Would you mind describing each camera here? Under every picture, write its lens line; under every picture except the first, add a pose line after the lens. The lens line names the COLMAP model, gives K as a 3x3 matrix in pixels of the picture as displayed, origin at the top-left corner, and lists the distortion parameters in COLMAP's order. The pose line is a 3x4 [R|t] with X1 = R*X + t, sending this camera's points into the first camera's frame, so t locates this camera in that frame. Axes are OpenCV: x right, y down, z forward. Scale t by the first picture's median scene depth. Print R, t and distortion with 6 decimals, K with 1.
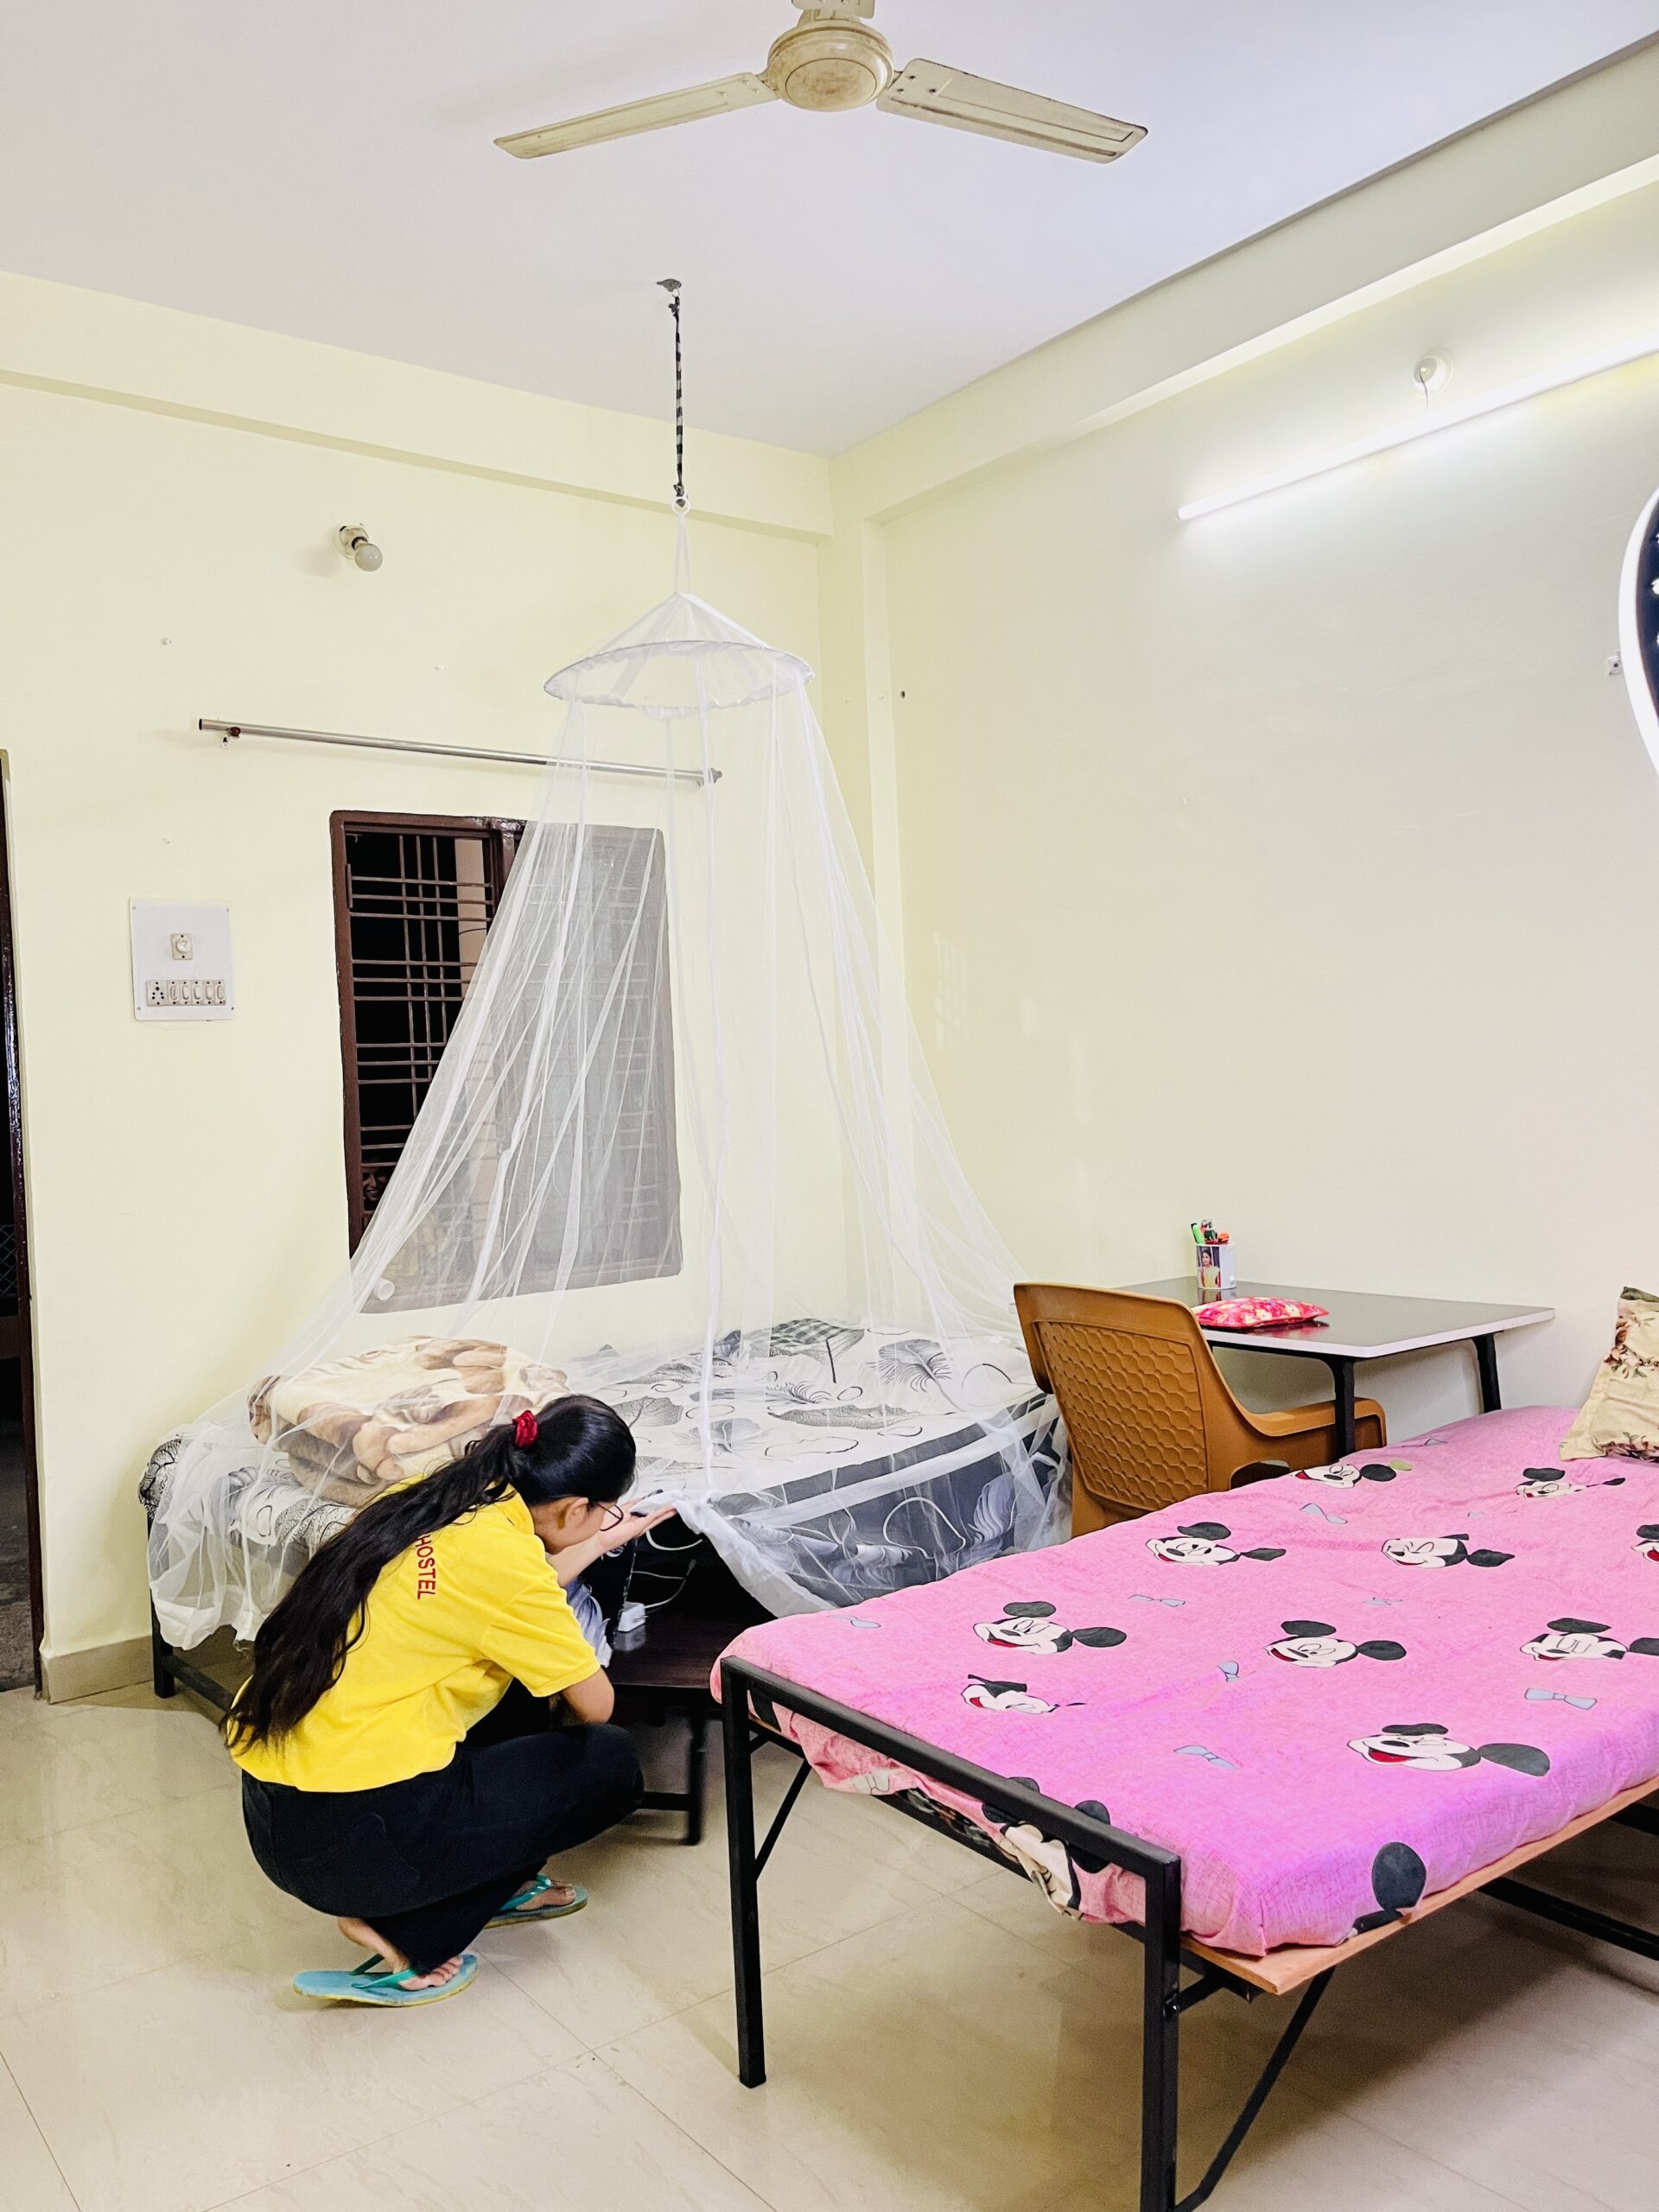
lens RADIAL K [[1686.5, 0, 829.5], [0, 1686.5, 1106.0], [0, 0, 1]] dist [0.027569, -0.015026]
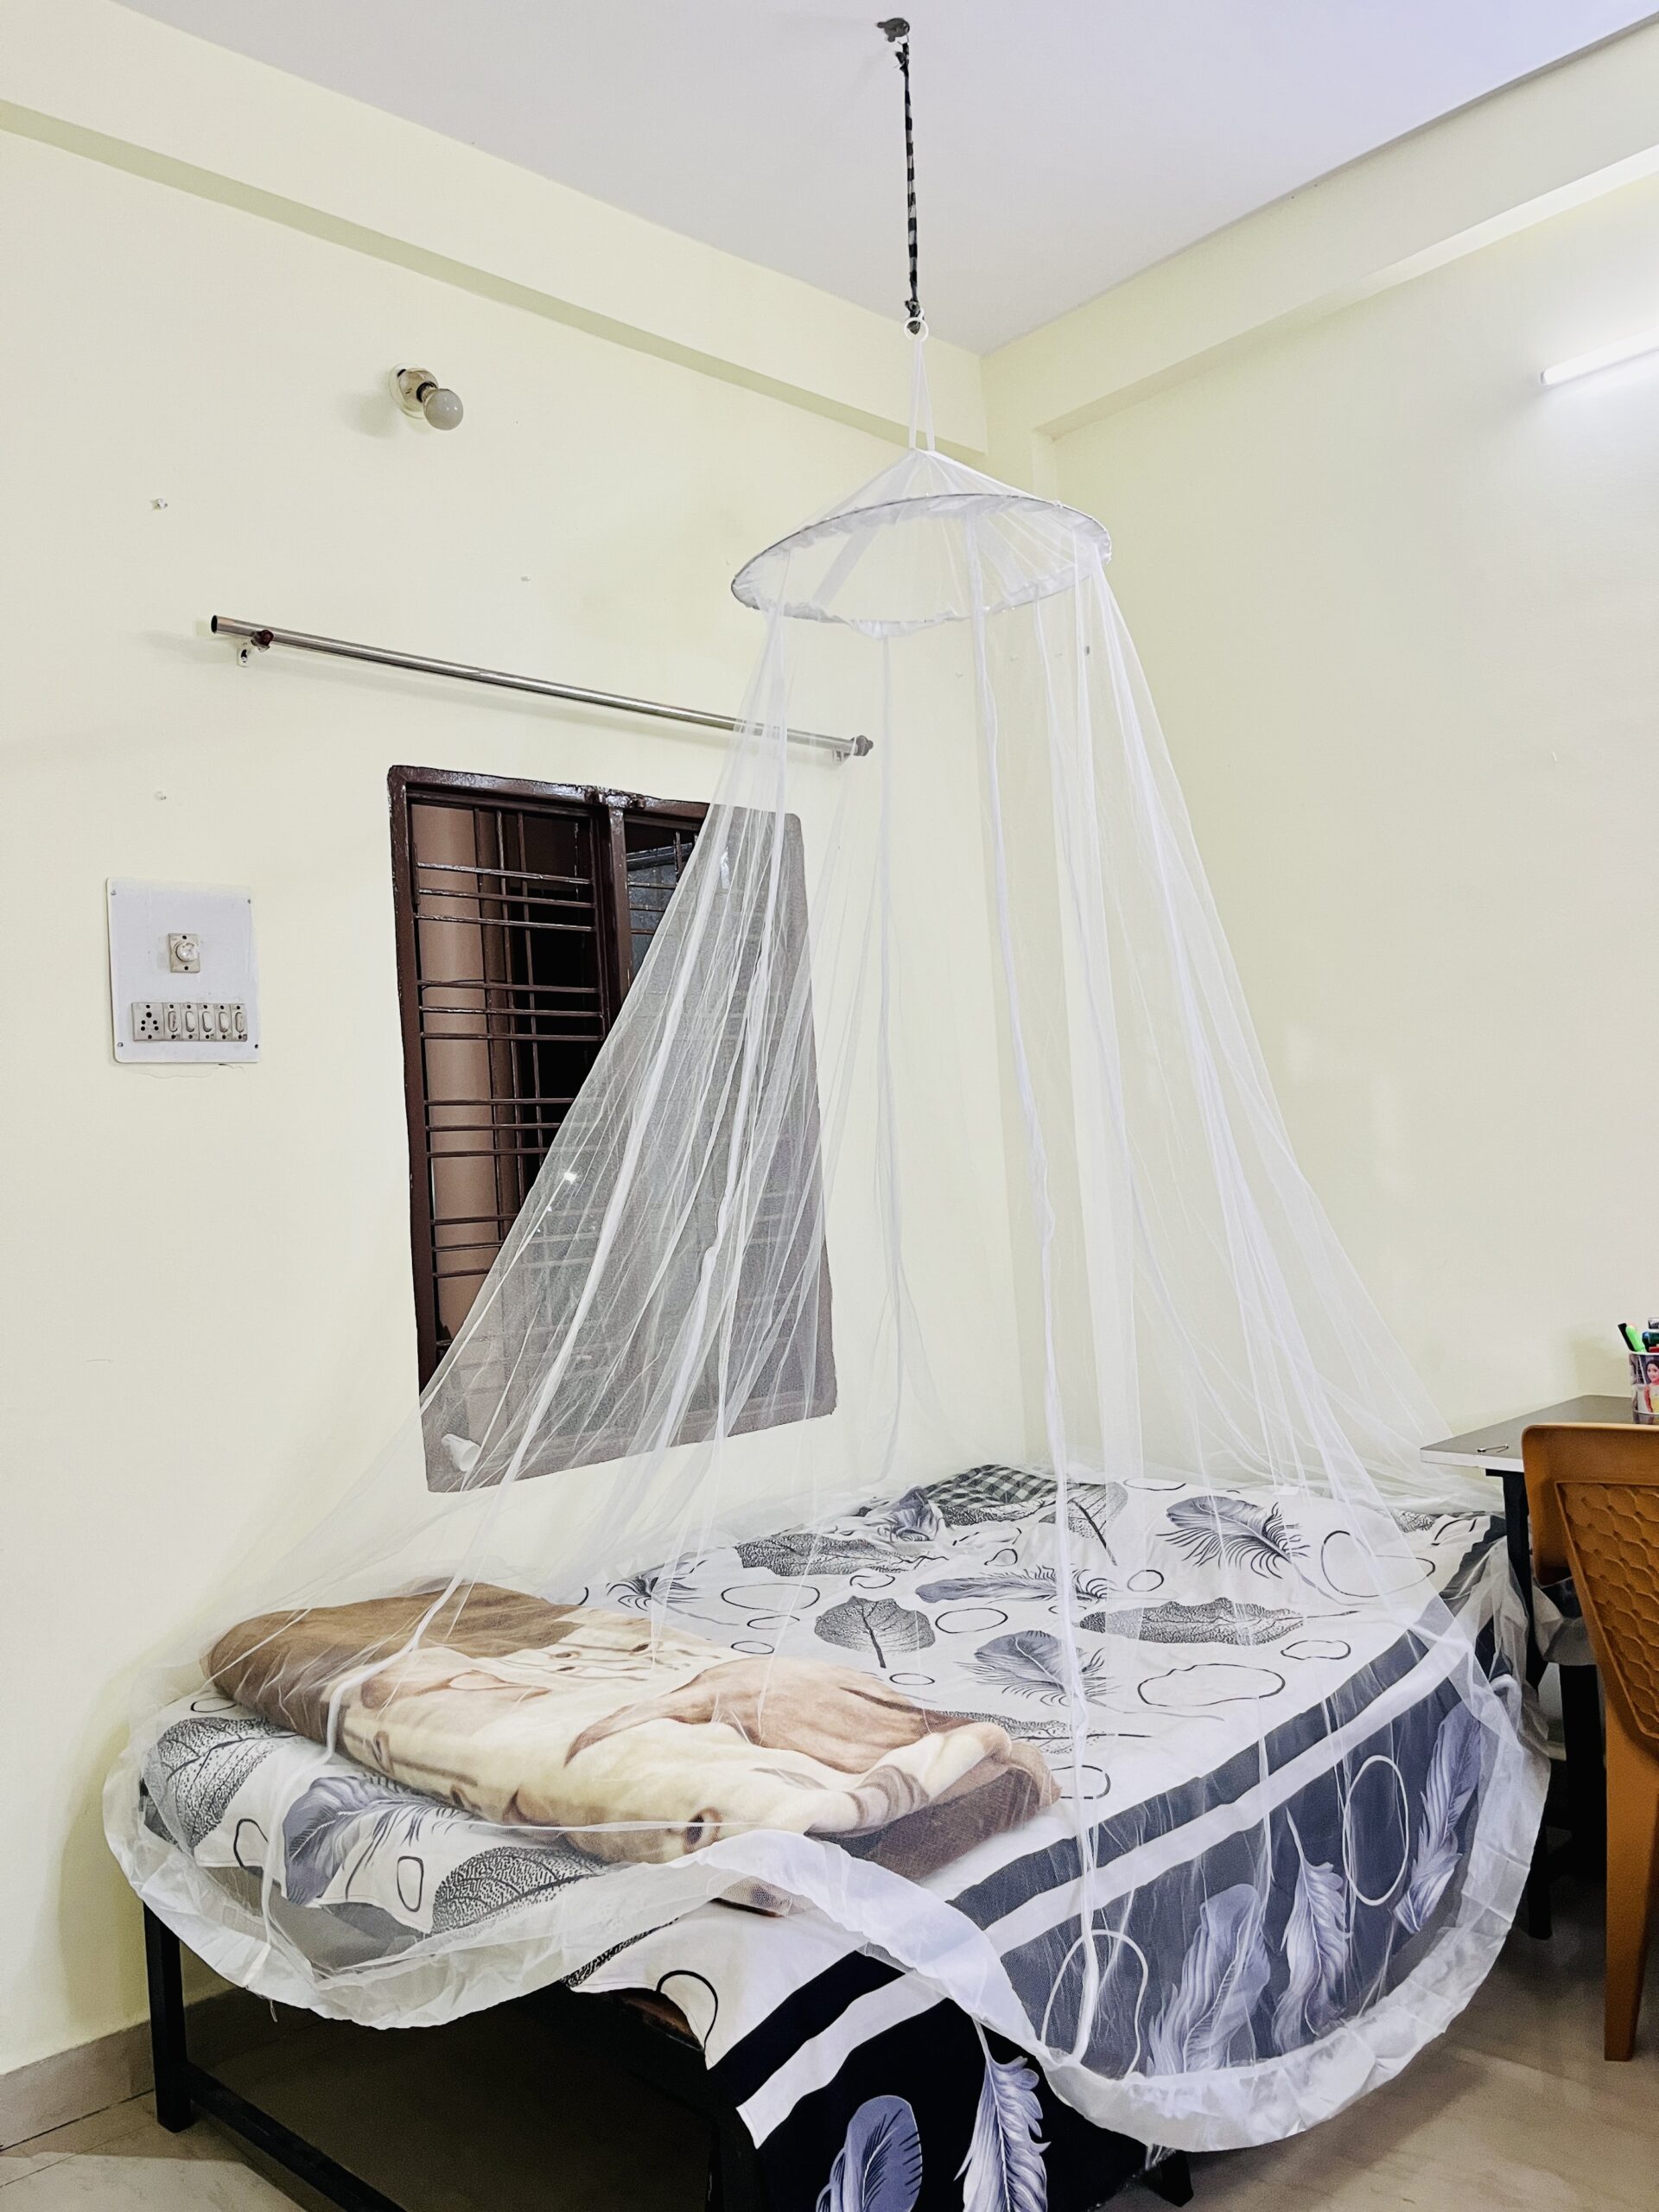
lens RADIAL K [[1686.5, 0, 829.5], [0, 1686.5, 1106.0], [0, 0, 1]] dist [0.027569, -0.015026]
pose [[0.993794, -0.016493, 0.110009, -0.277930], [0.023115, 0.997979, -0.059189, 0.015554], [-0.108810, 0.061364, 0.992167, 0.427555]]
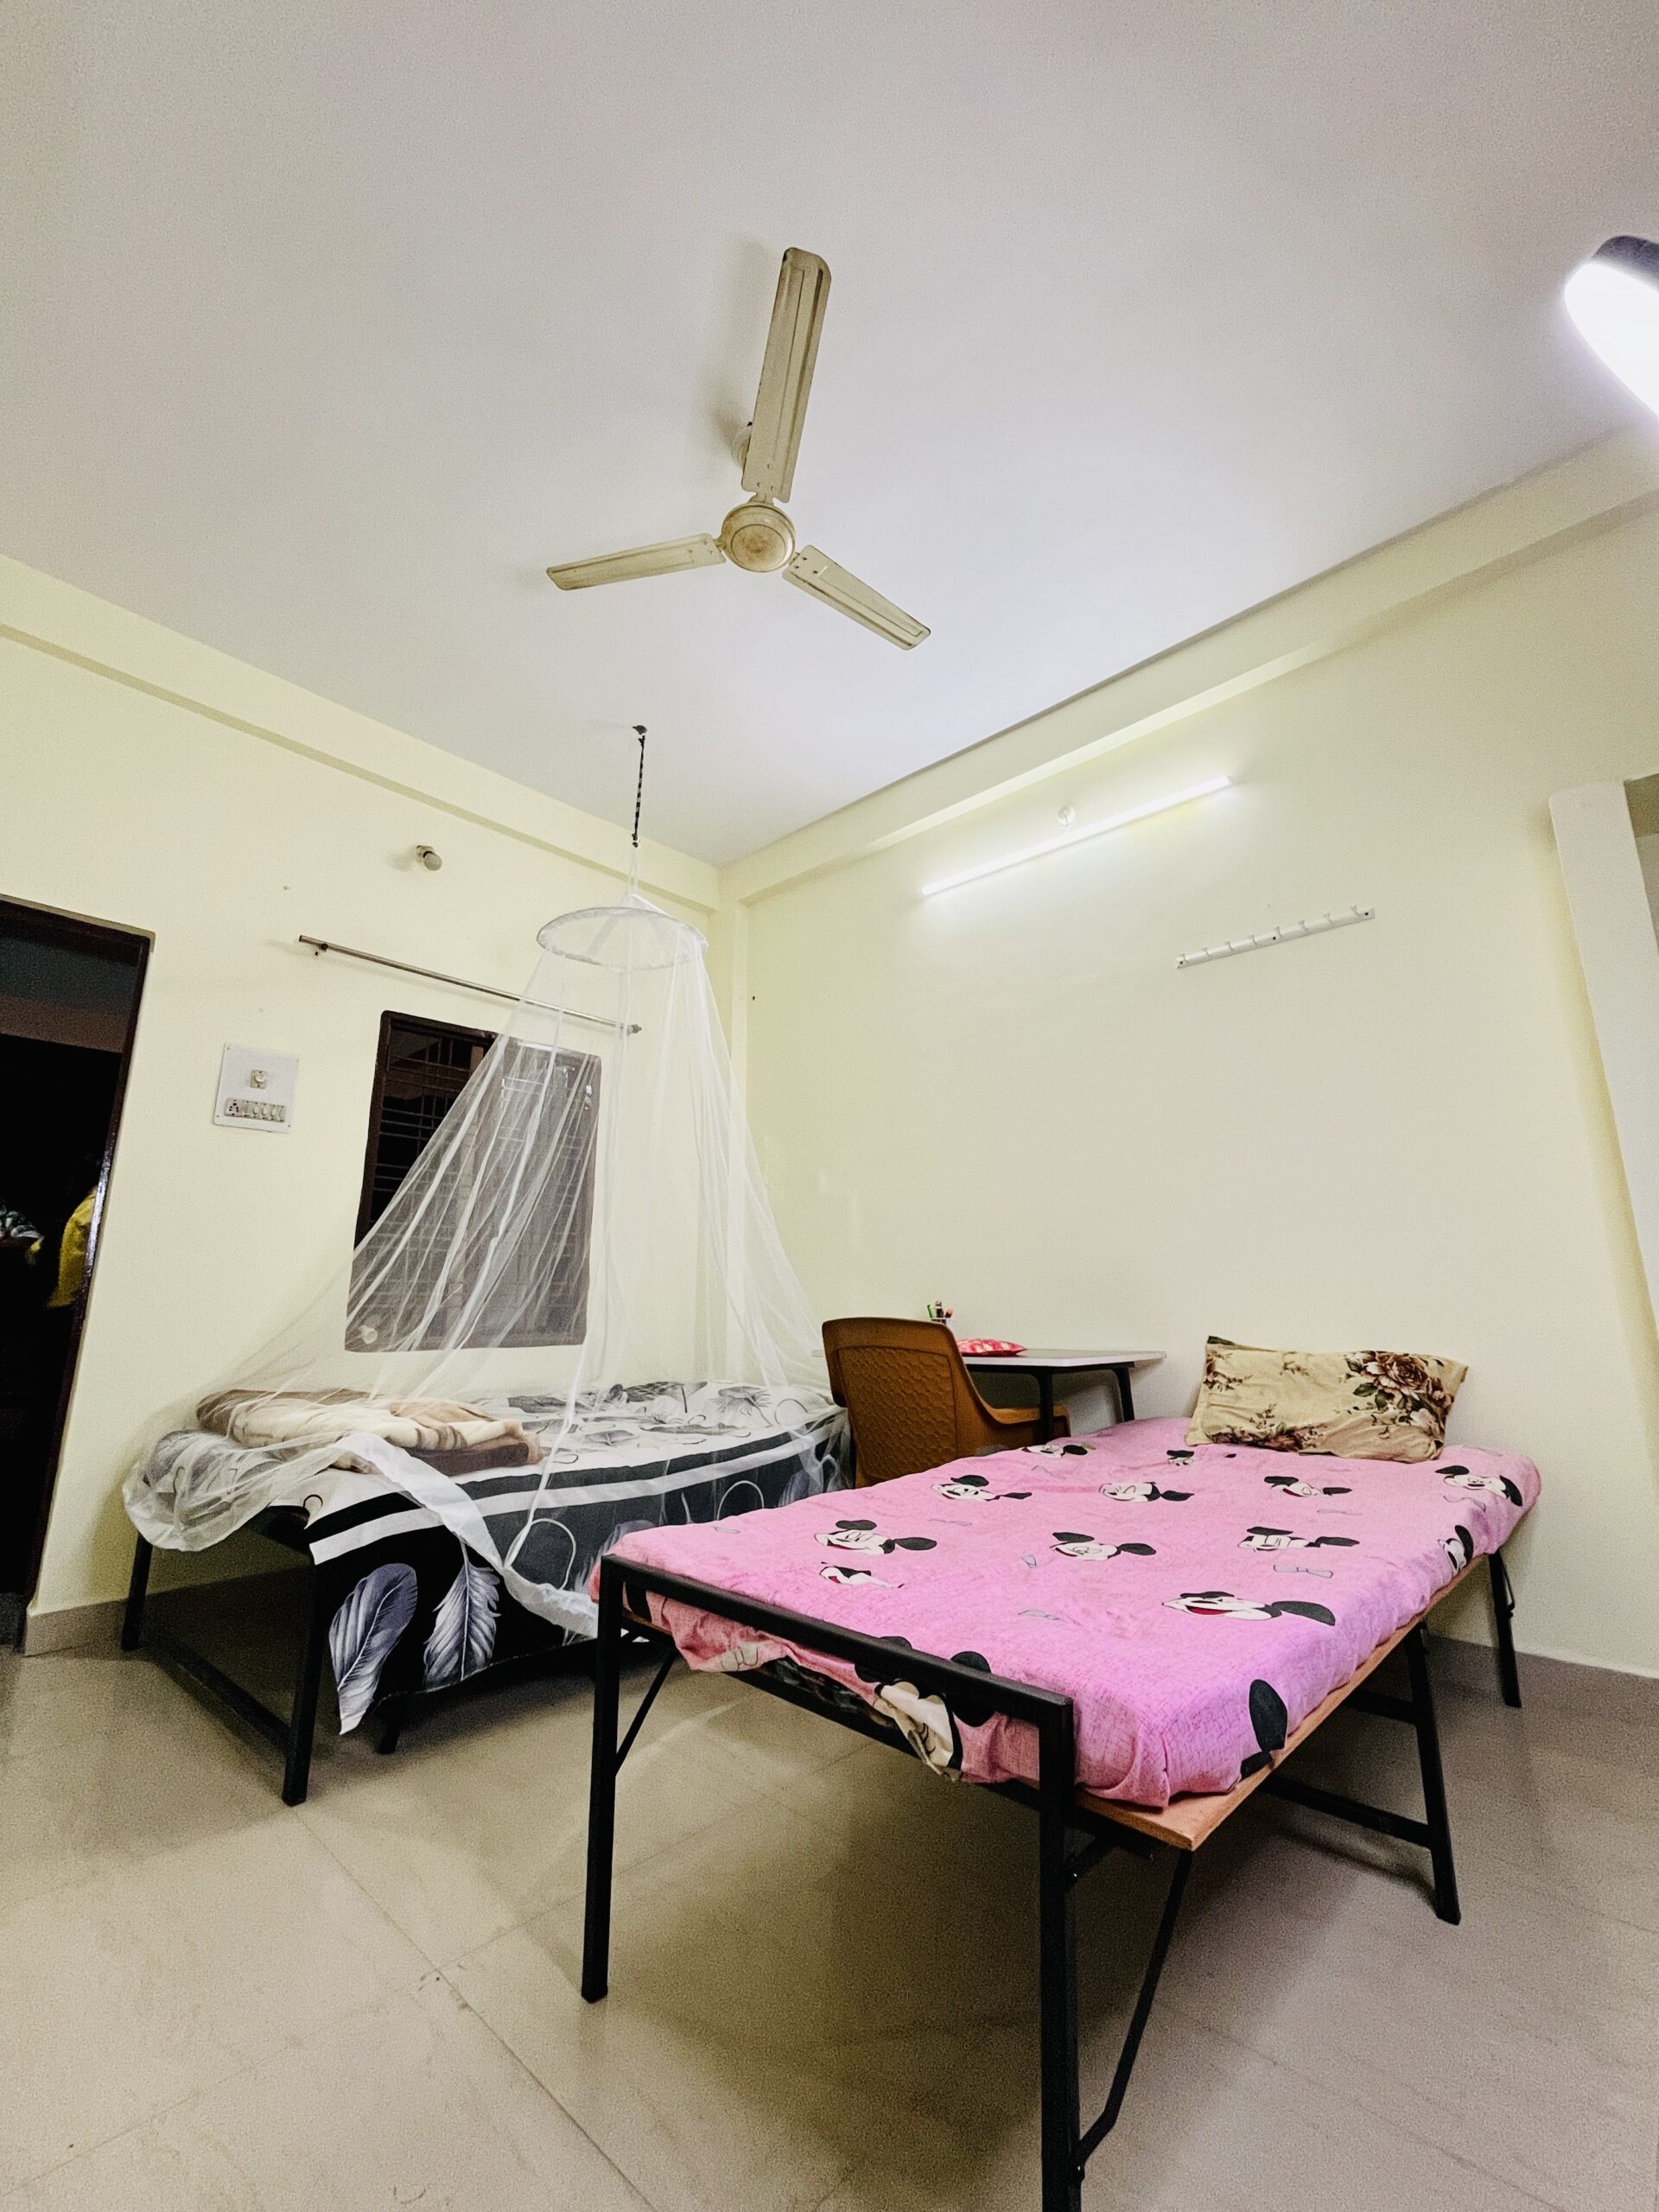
lens RADIAL K [[903.7, 0, 827.2], [0, 903.7, 1102.2], [0, 0, 1]] dist [-0.001974, -0.000192]
pose [[0.985360, 0.076618, 0.152298, -0.023725], [-0.037046, 0.968205, -0.247400, 0.135204], [-0.166411, 0.238136, 0.956869, 0.244274]]
